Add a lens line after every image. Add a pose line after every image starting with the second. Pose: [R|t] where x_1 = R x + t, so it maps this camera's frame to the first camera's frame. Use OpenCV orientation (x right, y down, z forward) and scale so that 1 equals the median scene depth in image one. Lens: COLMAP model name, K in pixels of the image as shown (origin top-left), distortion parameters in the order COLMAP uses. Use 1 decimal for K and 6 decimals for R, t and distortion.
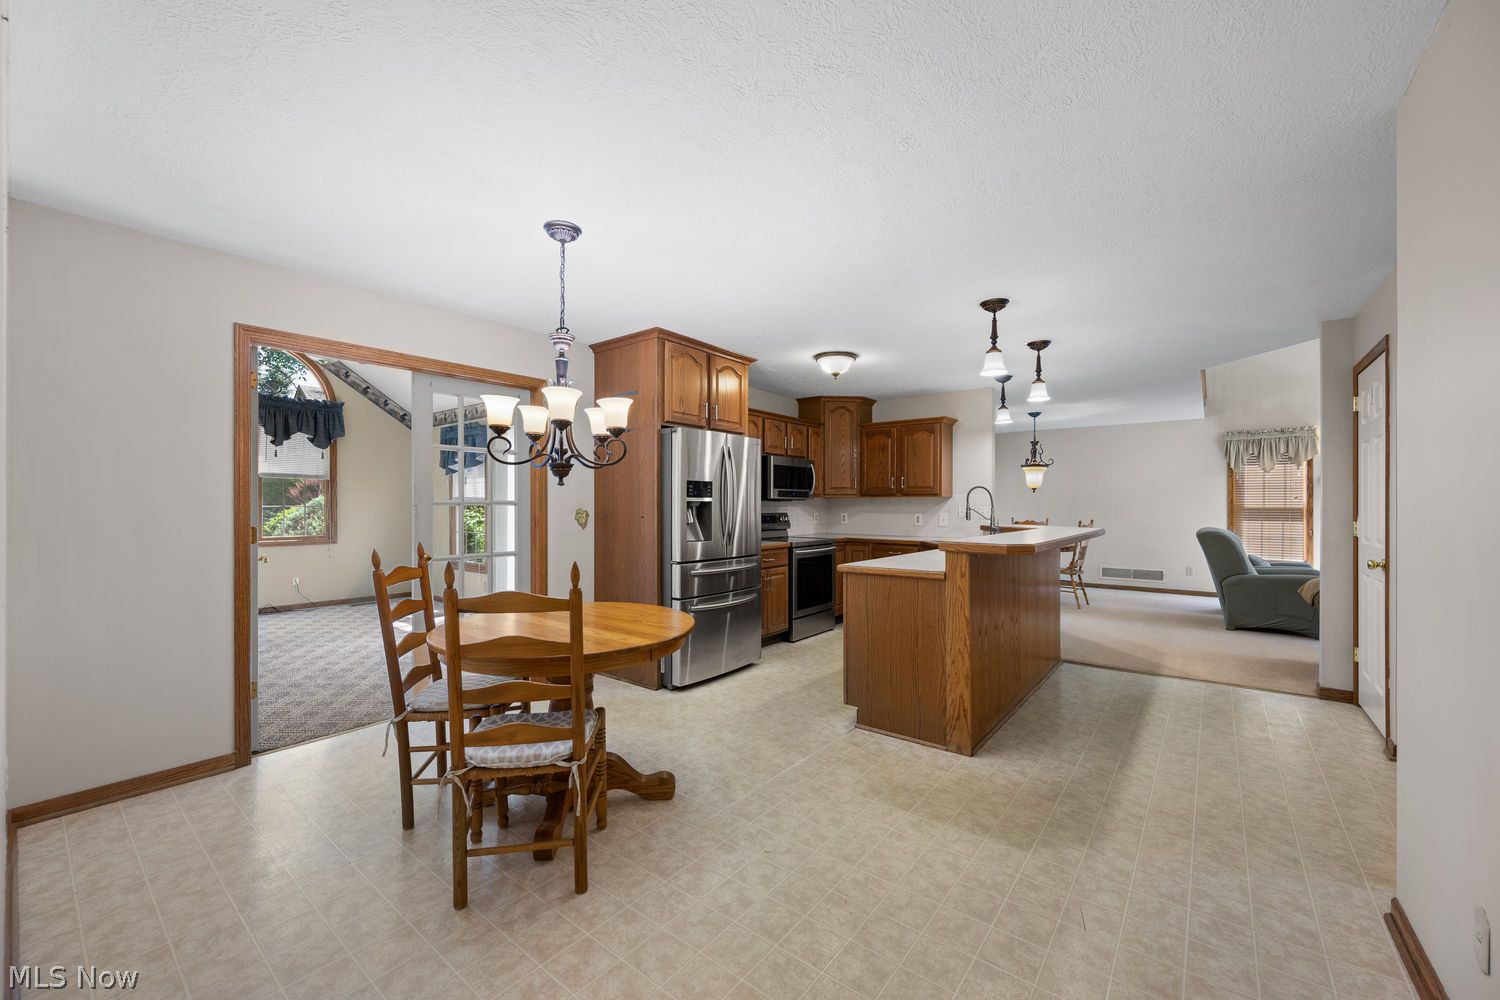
lens RADIAL K [[588.5, 0, 750.0], [0, 588.5, 500.0], [0, 0, 1]] dist [-0.000390, -0.000314]
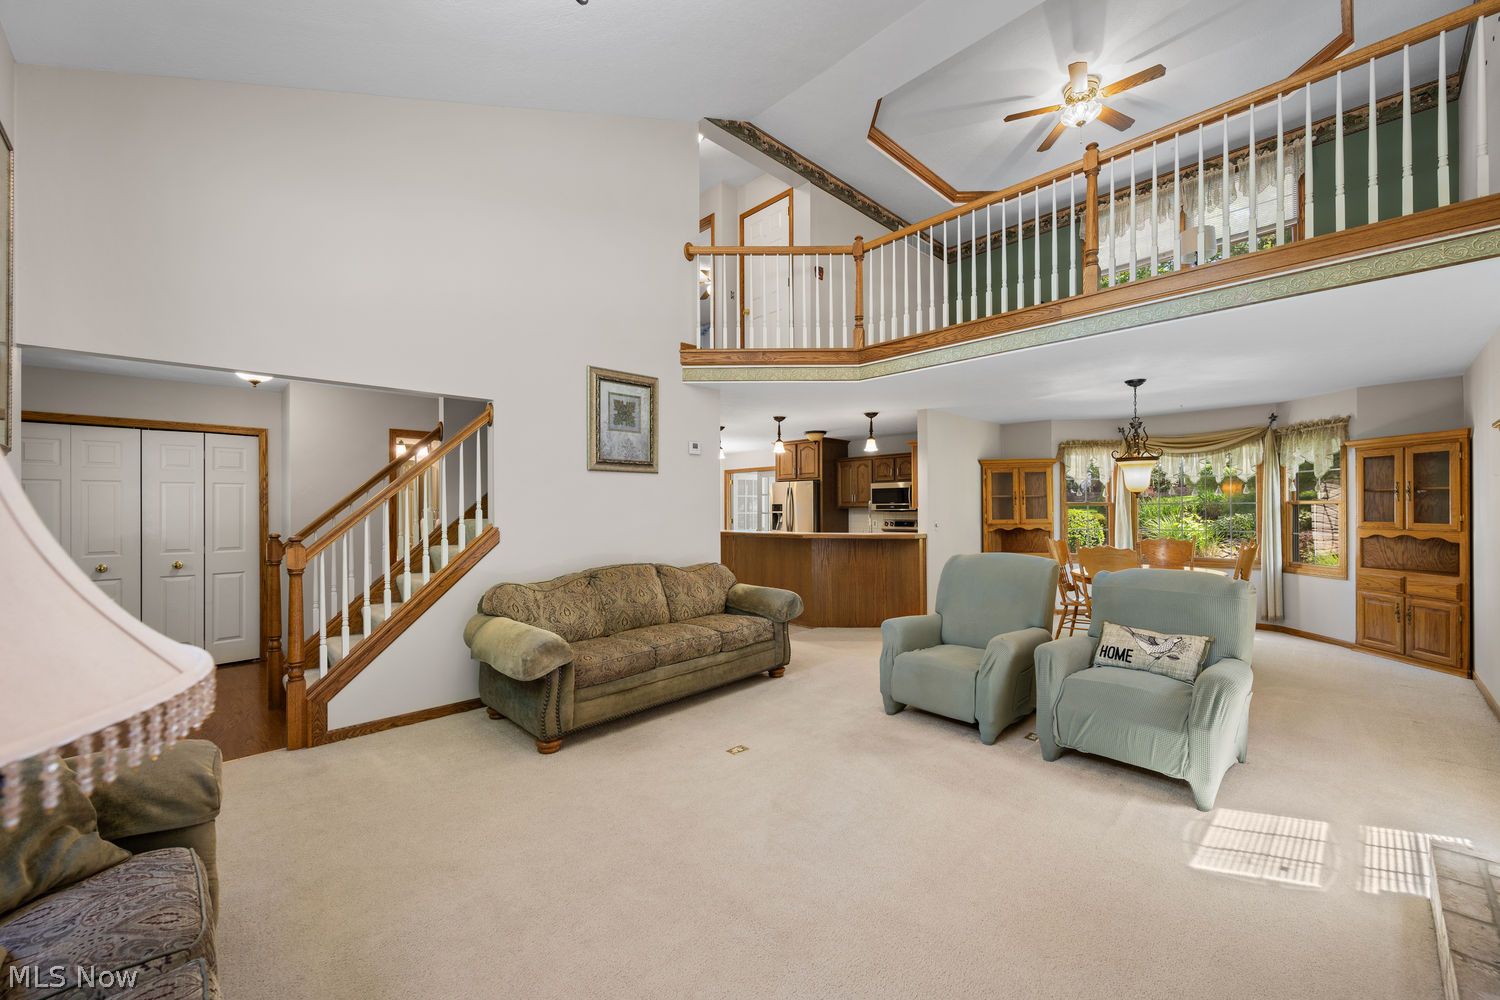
lens RADIAL K [[588.5, 0, 750.0], [0, 588.5, 500.0], [0, 0, 1]] dist [-0.000390, -0.000314]
pose [[-0.132929, -0.014739, -0.991016, 2.080297], [0.014136, 0.999760, -0.016765, -0.010466], [0.991025, -0.016237, -0.132689, 1.117513]]
